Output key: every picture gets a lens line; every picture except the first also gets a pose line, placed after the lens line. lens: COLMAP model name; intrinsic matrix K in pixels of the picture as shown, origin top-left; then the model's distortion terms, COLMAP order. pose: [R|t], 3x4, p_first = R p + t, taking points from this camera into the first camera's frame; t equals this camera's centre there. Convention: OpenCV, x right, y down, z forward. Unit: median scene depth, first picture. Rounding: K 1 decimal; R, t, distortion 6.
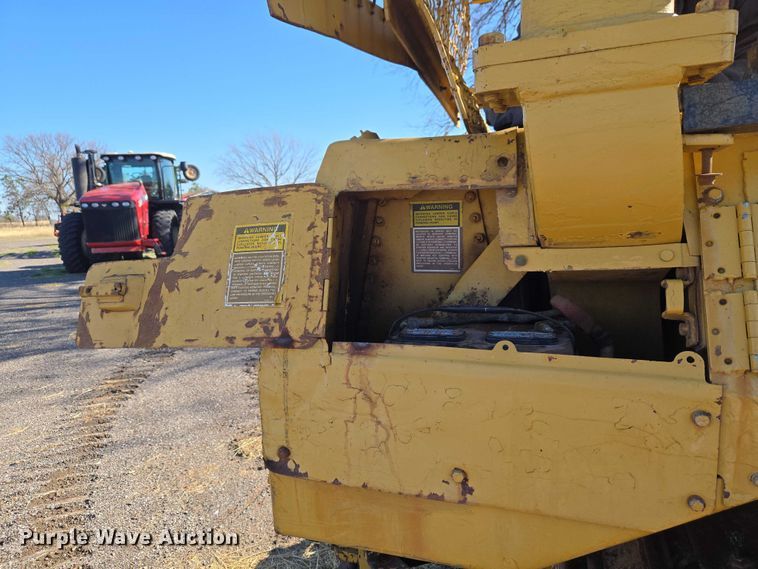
lens RADIAL K [[507.2, 0, 379.4], [0, 507.2, 286.7], [0, 0, 1]] dist [0.072328, -0.062861]
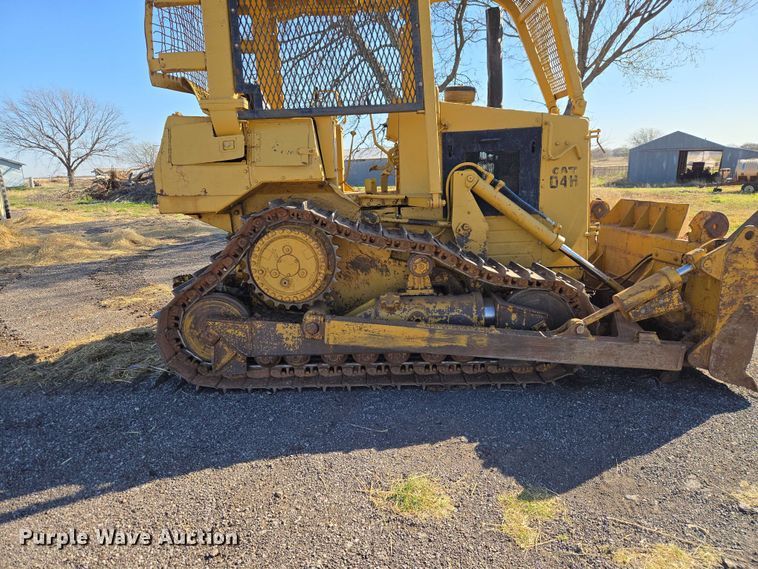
lens RADIAL K [[516.1, 0, 373.2], [0, 516.1, 293.7], [0, 0, 1]] dist [0.058318, -0.043586]
pose [[0.947464, -0.055272, 0.315050, 0.061372], [0.037322, 0.997333, 0.062729, 0.973798], [-0.317676, -0.047675, 0.947000, -3.696673]]
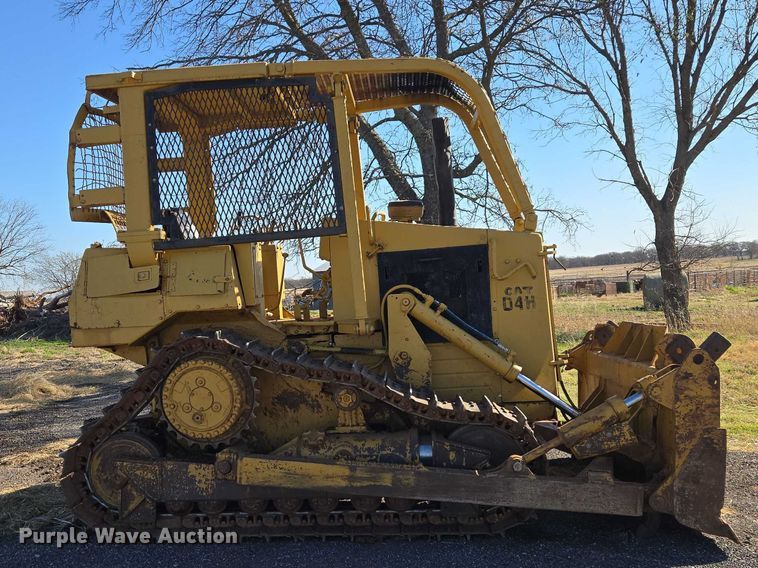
lens RADIAL K [[851.2, 0, 310.8], [0, 851.2, 332.5], [0, 0, 1]] dist [0.062715, 0.000000]
pose [[0.979186, -0.019153, 0.202060, 0.270527], [0.043493, 0.992212, -0.116717, 1.282450], [-0.198251, 0.123076, 0.972393, -6.041610]]
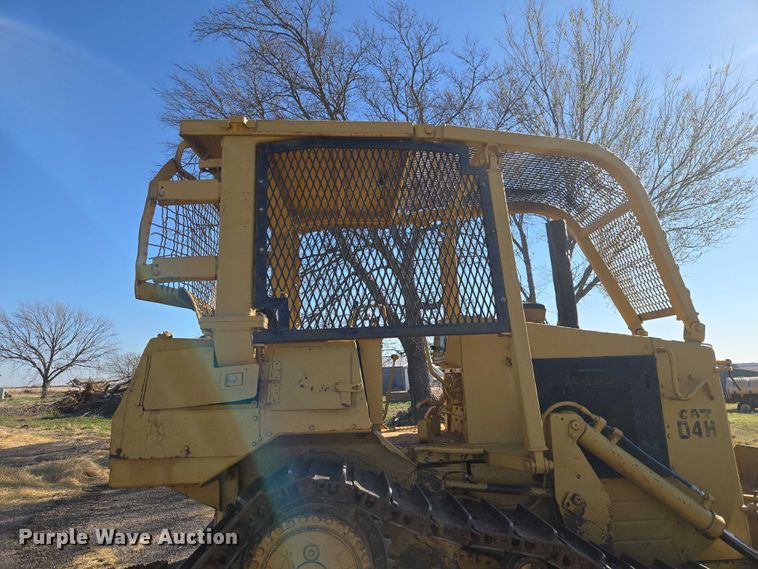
lens RADIAL K [[507.2, 0, 374.4], [0, 507.2, 282.6], [0, 0, 1]] dist [0.072328, -0.062861]
pose [[0.933550, 0.091180, 0.346657, 0.044719], [0.037426, 0.937025, -0.347251, 0.493305], [-0.356488, 0.337150, 0.871347, -2.149431]]
